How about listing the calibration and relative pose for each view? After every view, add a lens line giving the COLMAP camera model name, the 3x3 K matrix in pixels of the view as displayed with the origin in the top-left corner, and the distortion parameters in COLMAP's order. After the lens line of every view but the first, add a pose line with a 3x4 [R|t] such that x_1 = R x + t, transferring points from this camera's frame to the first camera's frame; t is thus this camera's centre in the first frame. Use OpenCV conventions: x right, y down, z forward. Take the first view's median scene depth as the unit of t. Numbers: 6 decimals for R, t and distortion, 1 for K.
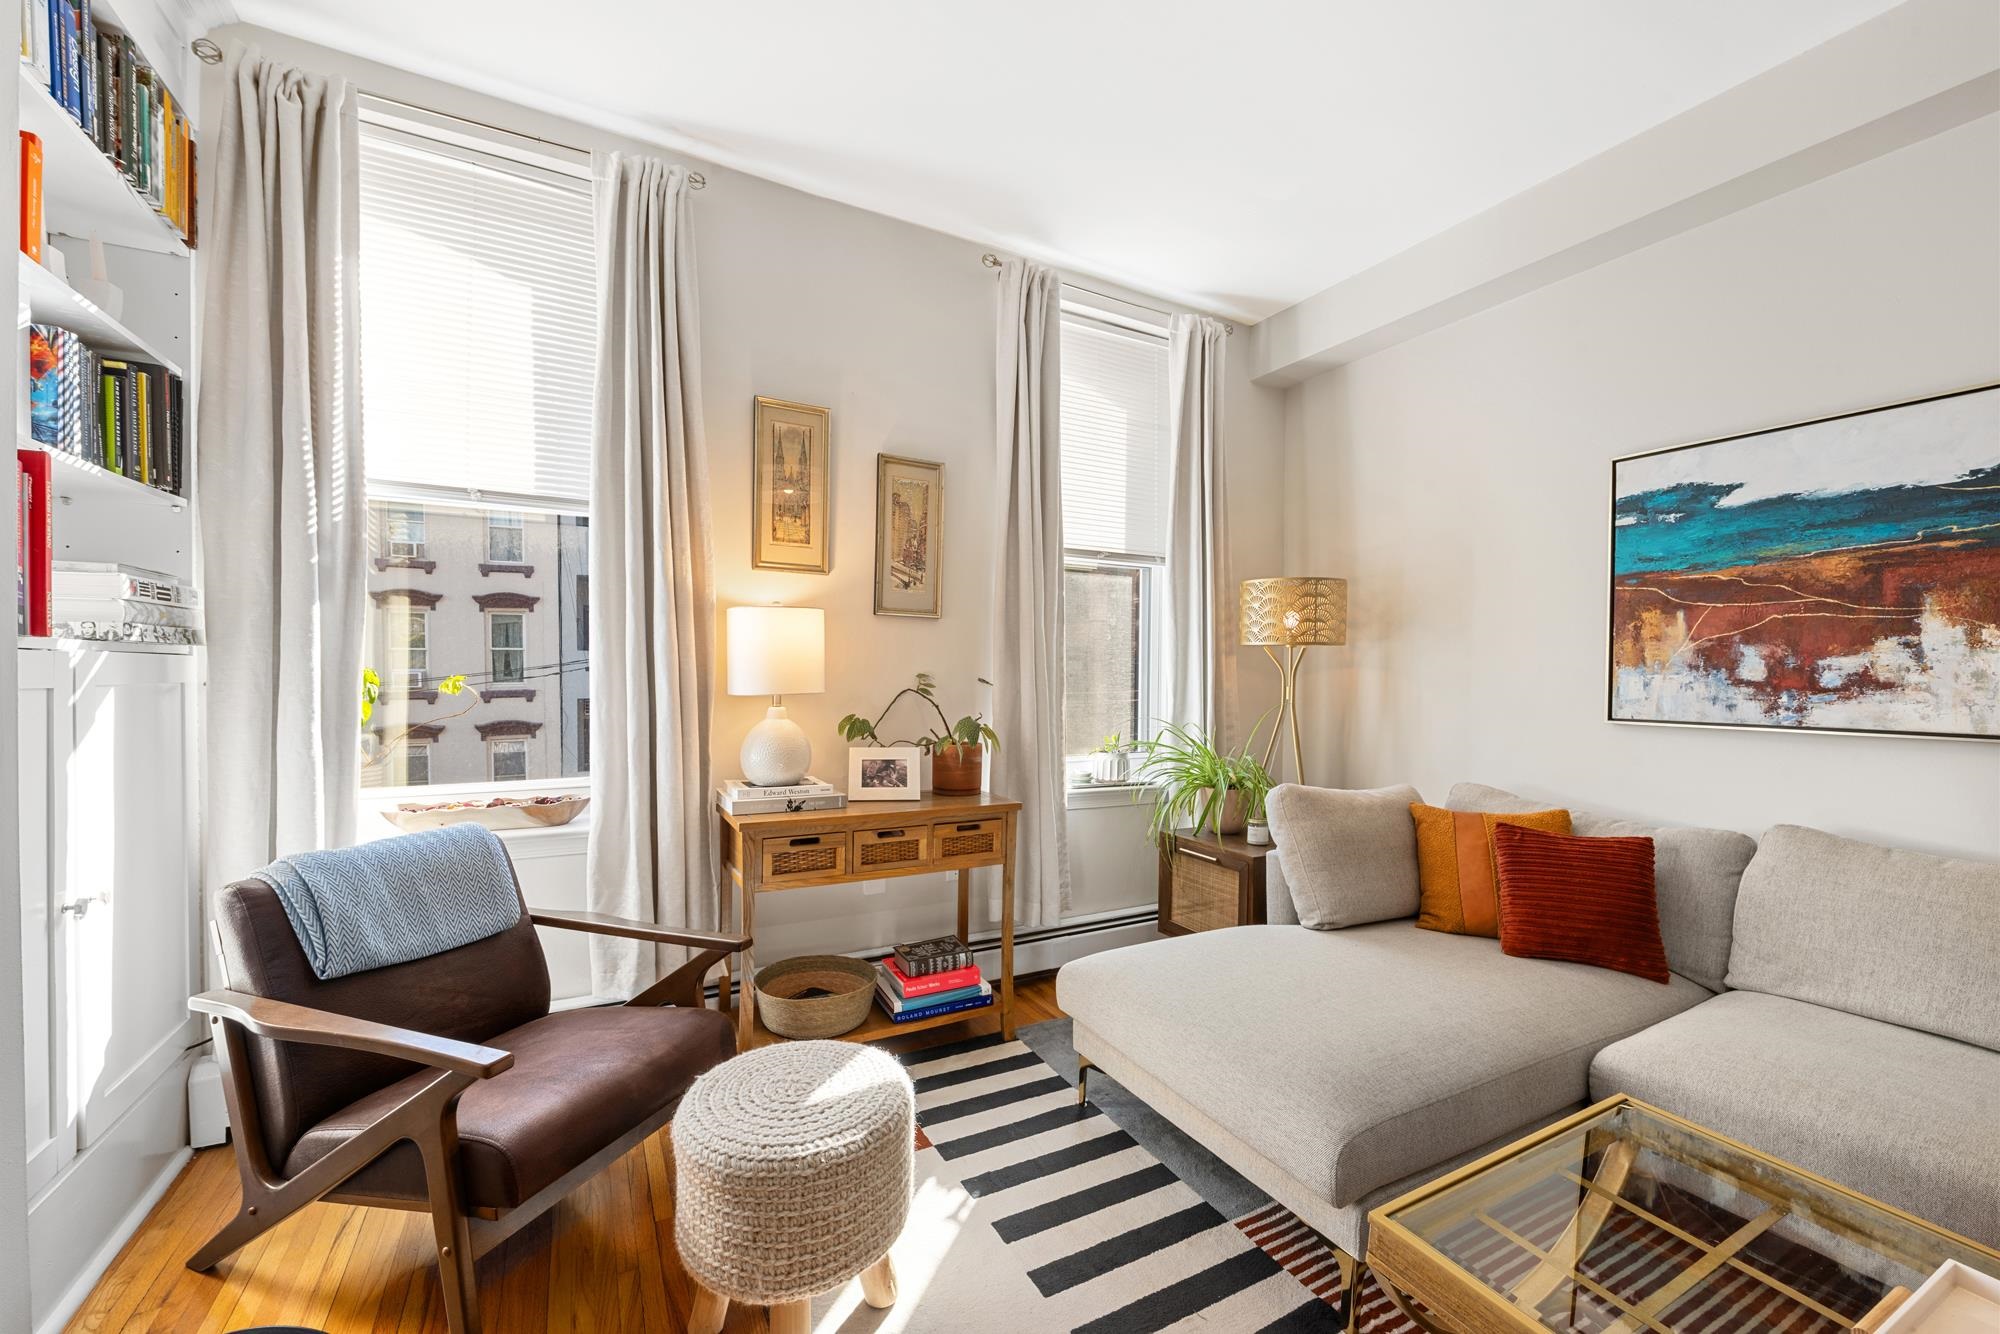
lens RADIAL K [[801.9, 0, 1006.7], [0, 801.9, 684.9], [0, 0, 1]] dist [-0.015434, 0.004296]
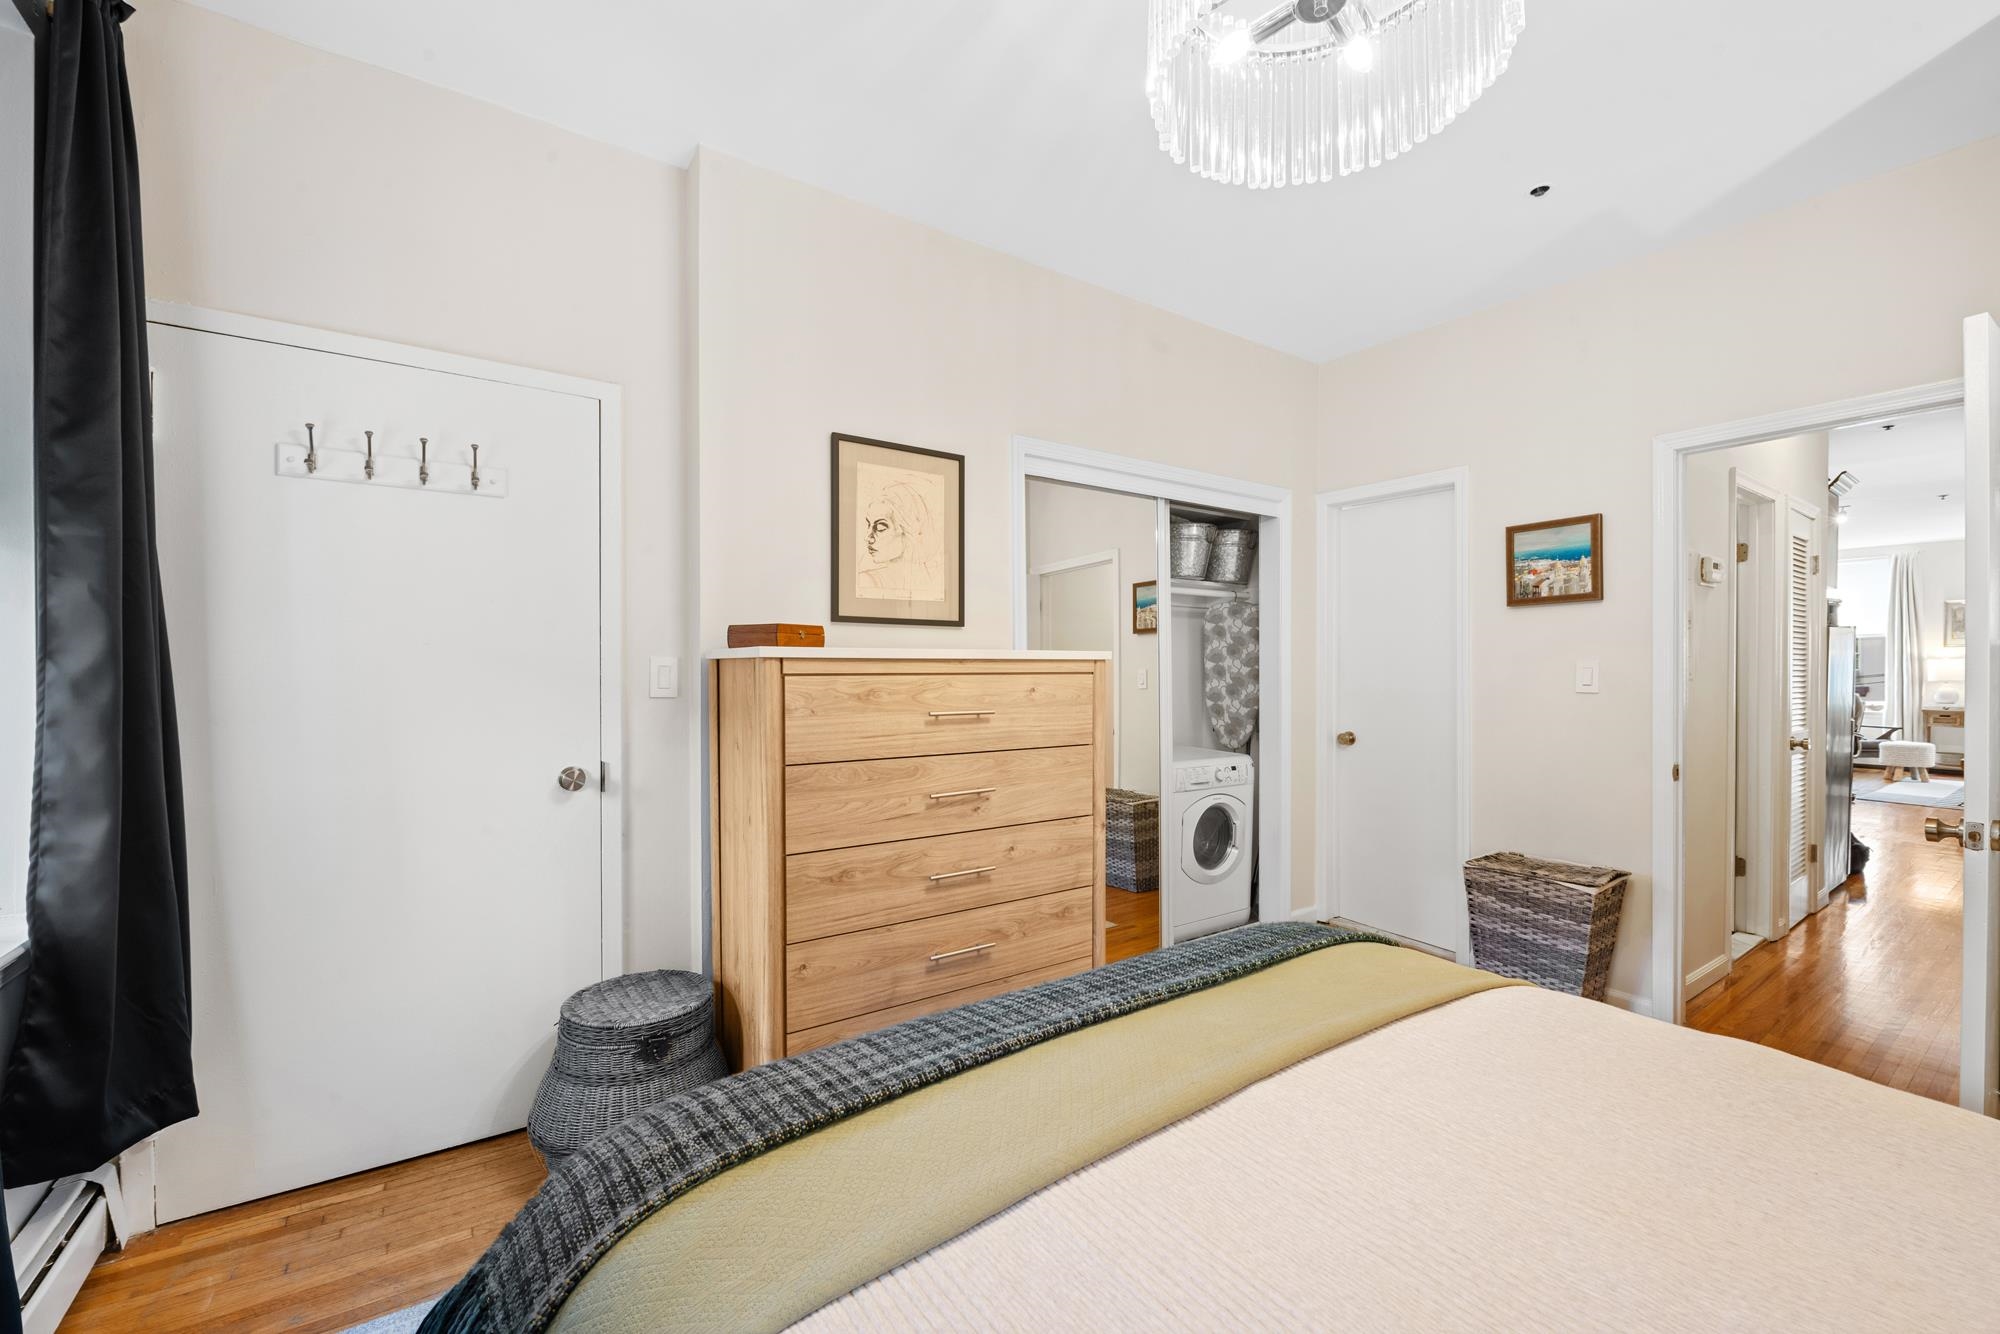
lens RADIAL K [[801.9, 0, 1009.3], [0, 801.9, 673.1], [0, 0, 1]] dist [-0.015434, 0.004296]
pose [[0.096870, -0.001616, -0.995296, 3.256009], [-0.007399, 0.999970, -0.002343, 0.017335], [0.995270, 0.007591, 0.096855, -4.095230]]
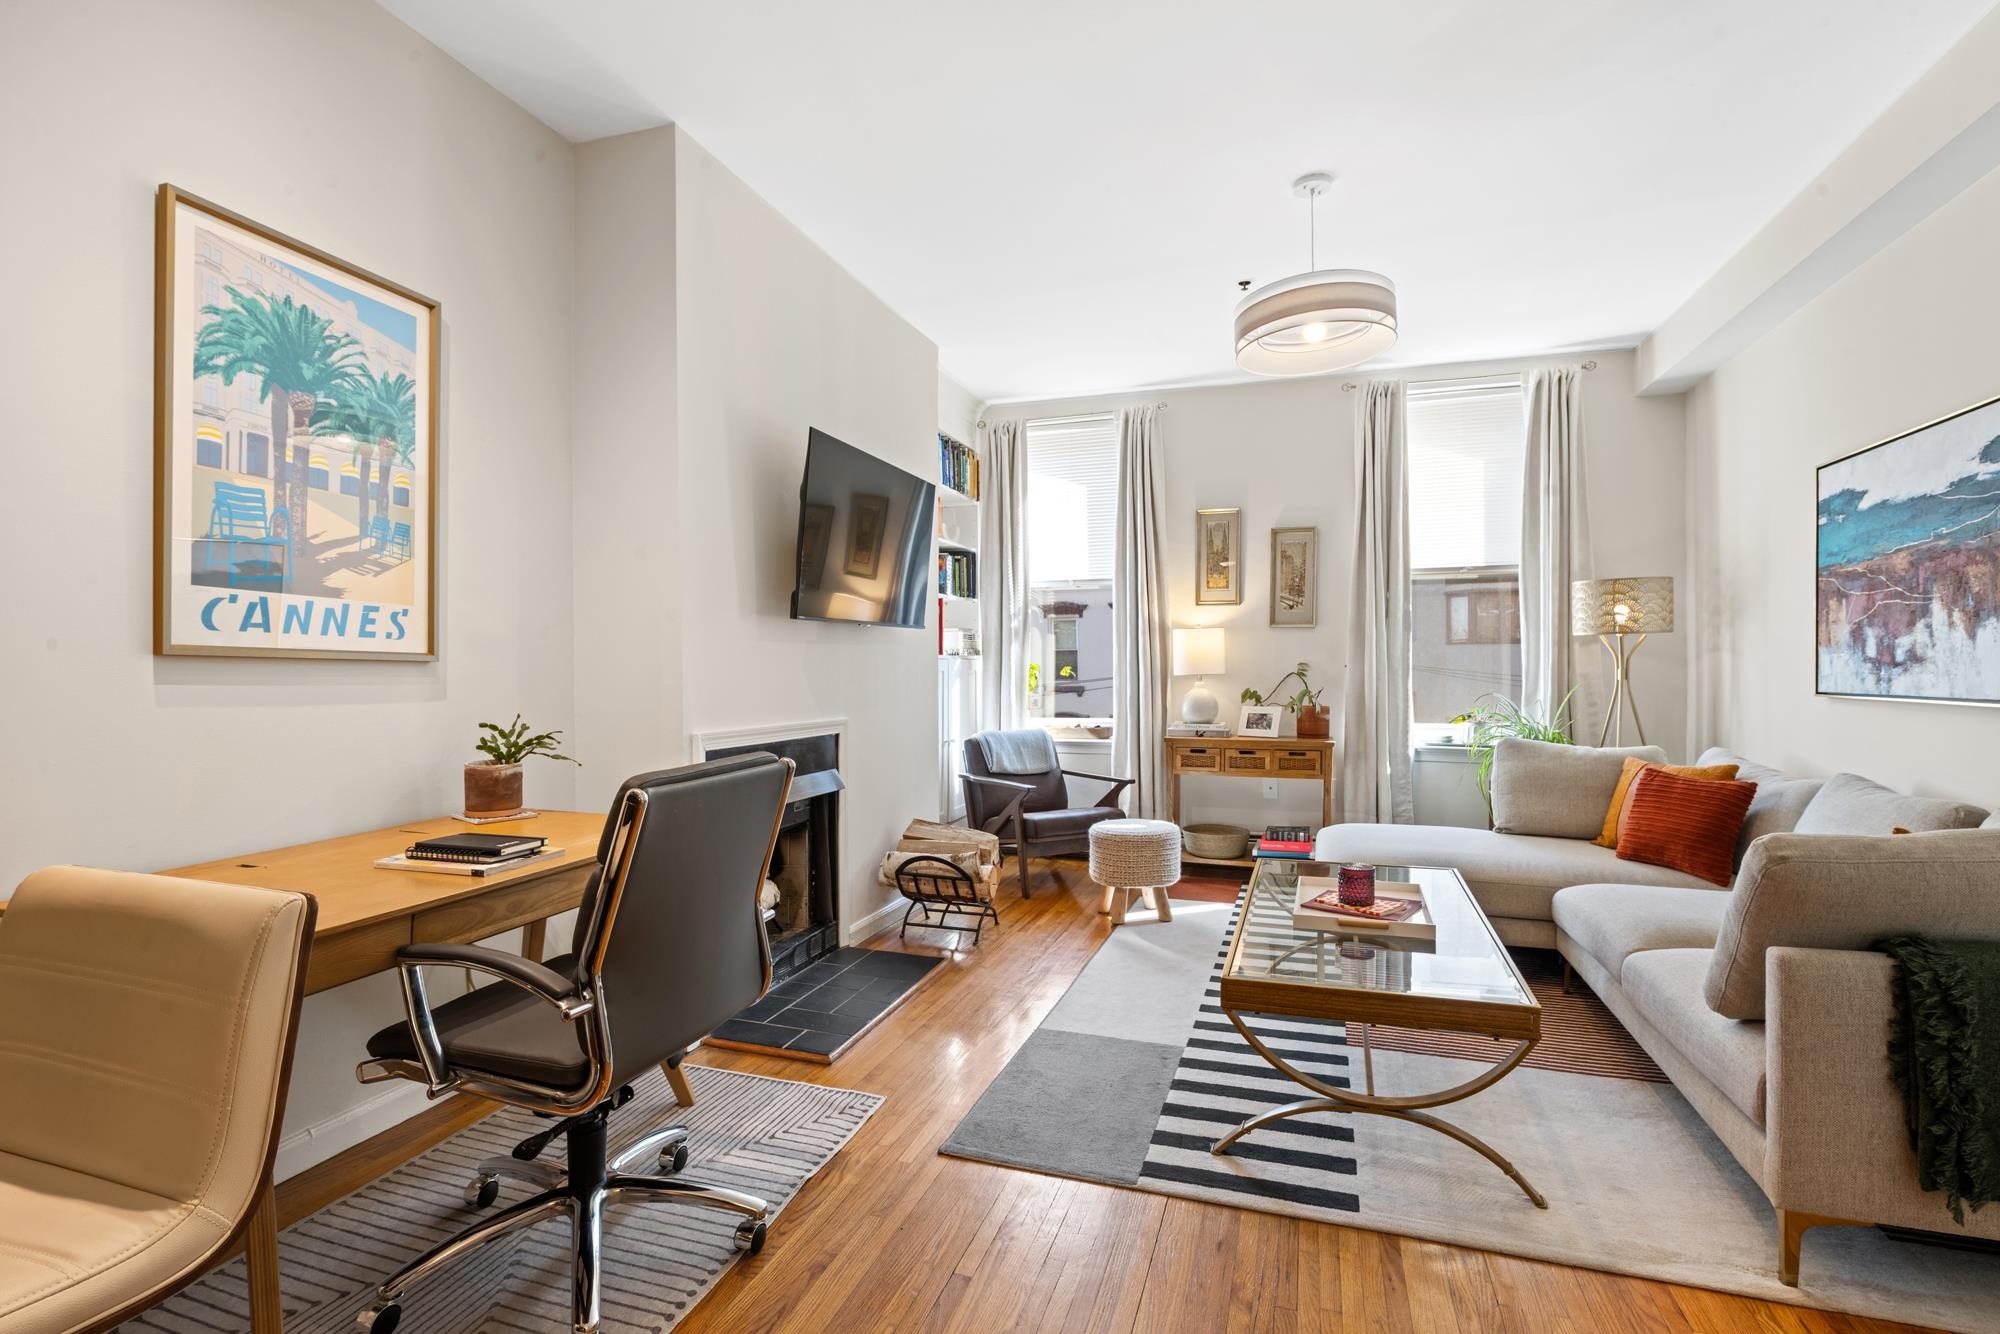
lens RADIAL K [[924.9, 0, 1007.5], [0, 924.9, 678.1], [0, 0, 1]] dist [-0.007460, 0.000093]
pose [[0.690257, -0.003271, -0.723557, 0.997164], [-0.000217, 0.999989, -0.004728, 0.030613], [0.723564, 0.003420, 0.690249, -0.827896]]
